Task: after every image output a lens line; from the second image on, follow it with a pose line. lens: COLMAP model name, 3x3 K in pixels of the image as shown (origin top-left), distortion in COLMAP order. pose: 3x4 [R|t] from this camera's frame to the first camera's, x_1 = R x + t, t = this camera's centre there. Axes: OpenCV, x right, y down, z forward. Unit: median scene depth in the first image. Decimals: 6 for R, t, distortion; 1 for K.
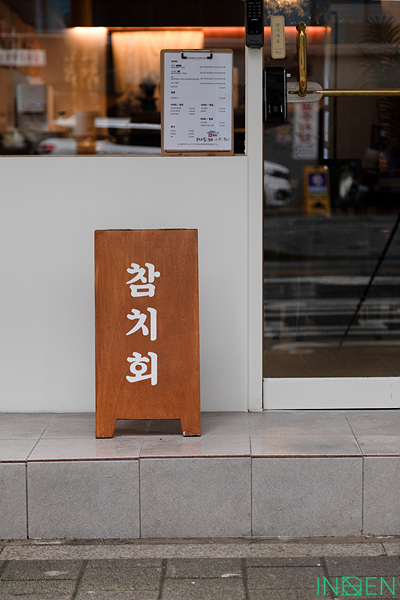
lens RADIAL K [[1697.1, 0, 200.0], [0, 1697.1, 300.0], [0, 0, 1]] dist [0.005347, 1.088718]
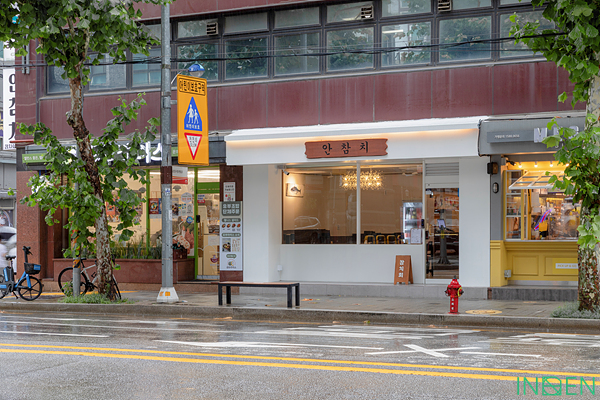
lens RADIAL K [[1140.0, 0, 300.0], [0, 1140.0, 200.0], [0, 0, 1]] dist [-0.006801, -0.005431]
pose [[0.884193, -0.009198, -0.467032, 1.827993], [-0.033286, 0.996024, -0.082633, 0.136639], [0.465935, 0.088609, 0.880371, -3.434667]]
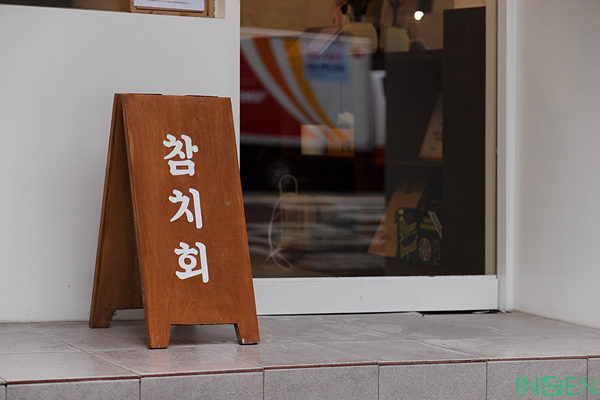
lens RADIAL K [[1697.1, 0, 300.0], [0, 1697.1, 200.0], [0, 0, 1]] dist [0.005347, 1.088718]
pose [[0.932163, 0.008608, 0.361936, -0.278294], [-0.003294, 0.999878, -0.015296, 0.022411], [-0.362023, 0.013067, 0.932078, 0.216071]]
